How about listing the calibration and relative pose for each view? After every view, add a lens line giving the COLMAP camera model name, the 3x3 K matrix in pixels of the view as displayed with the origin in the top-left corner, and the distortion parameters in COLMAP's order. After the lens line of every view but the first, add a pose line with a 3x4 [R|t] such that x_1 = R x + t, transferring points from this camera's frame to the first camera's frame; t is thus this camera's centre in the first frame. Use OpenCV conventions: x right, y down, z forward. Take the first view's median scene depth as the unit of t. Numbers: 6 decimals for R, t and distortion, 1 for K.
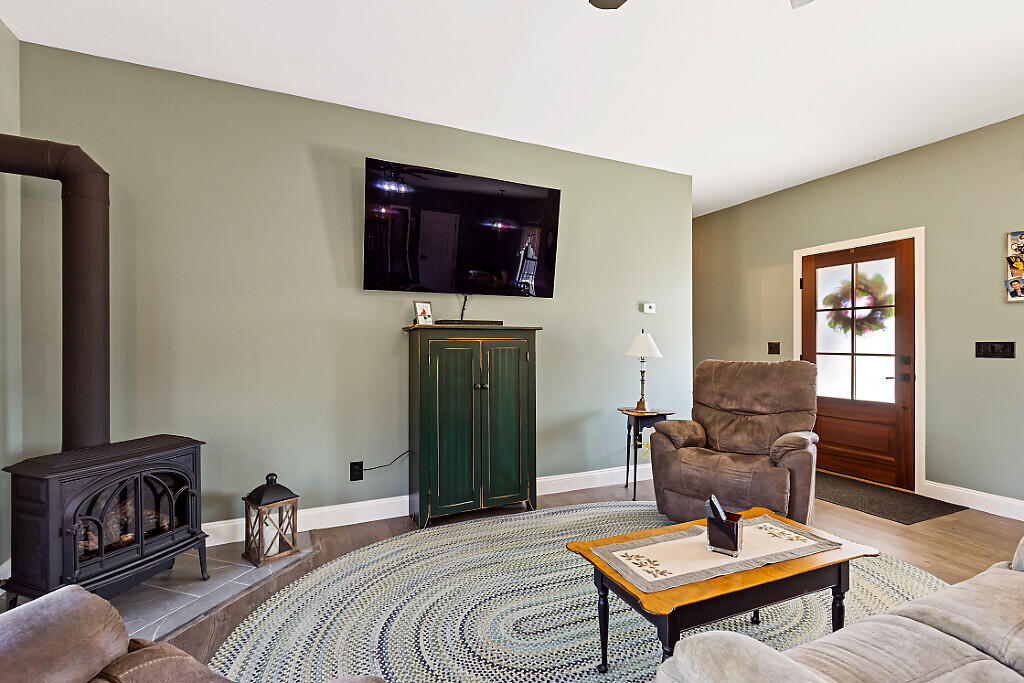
lens RADIAL K [[472.1, 0, 510.1], [0, 472.1, 344.1], [0, 0, 1]] dist [0.004590, 0.001654]
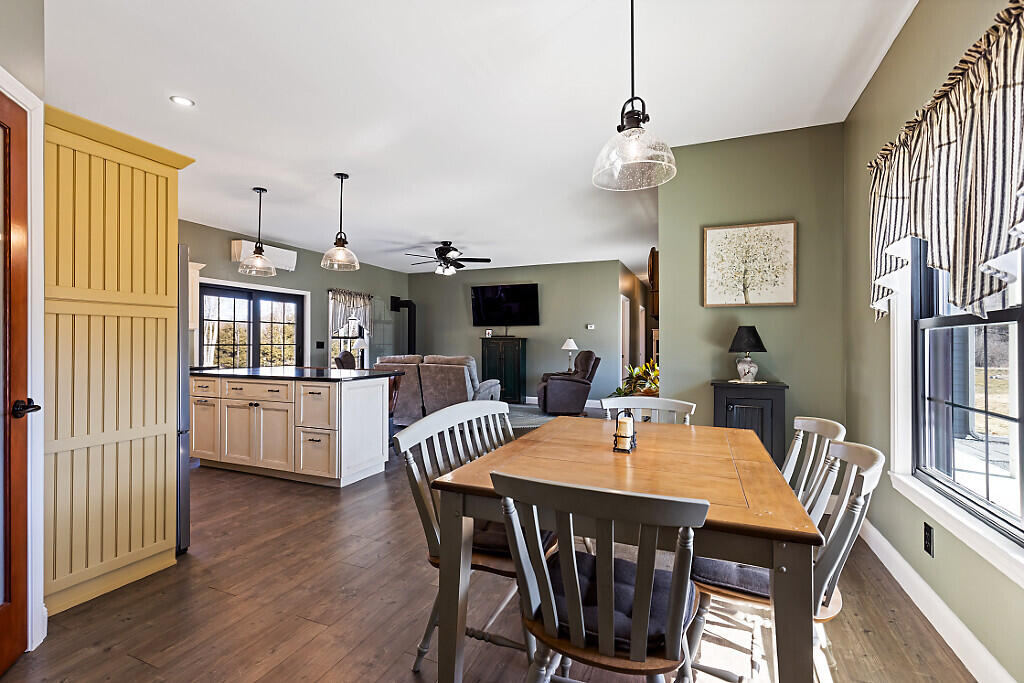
lens RADIAL K [[472.1, 0, 510.4], [0, 472.1, 342.0], [0, 0, 1]] dist [0.004590, 0.001654]
pose [[0.687581, -0.000253, -0.726108, 1.961356], [-0.001952, 0.999996, -0.002196, -0.004204], [0.726105, 0.002927, 0.687577, -0.905088]]
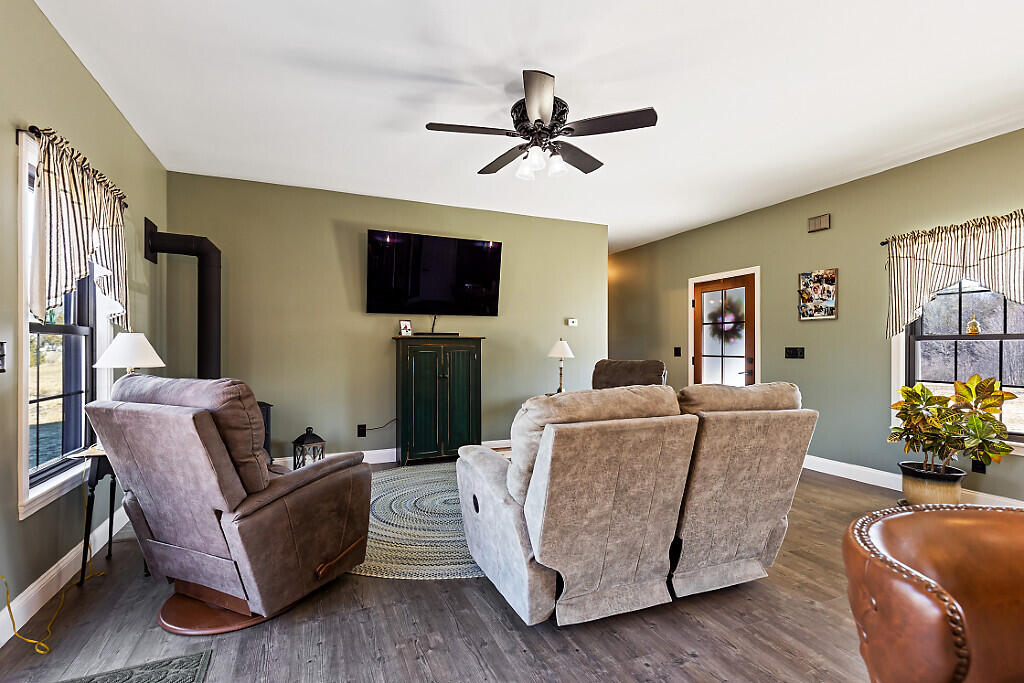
lens RADIAL K [[472.1, 0, 505.0], [0, 472.1, 346.3], [0, 0, 1]] dist [0.004590, 0.001654]
pose [[0.999341, 0.001454, -0.036259, 0.180340], [-0.001641, 0.999985, -0.005137, 0.000847], [0.036251, 0.005193, 0.999329, -0.478474]]
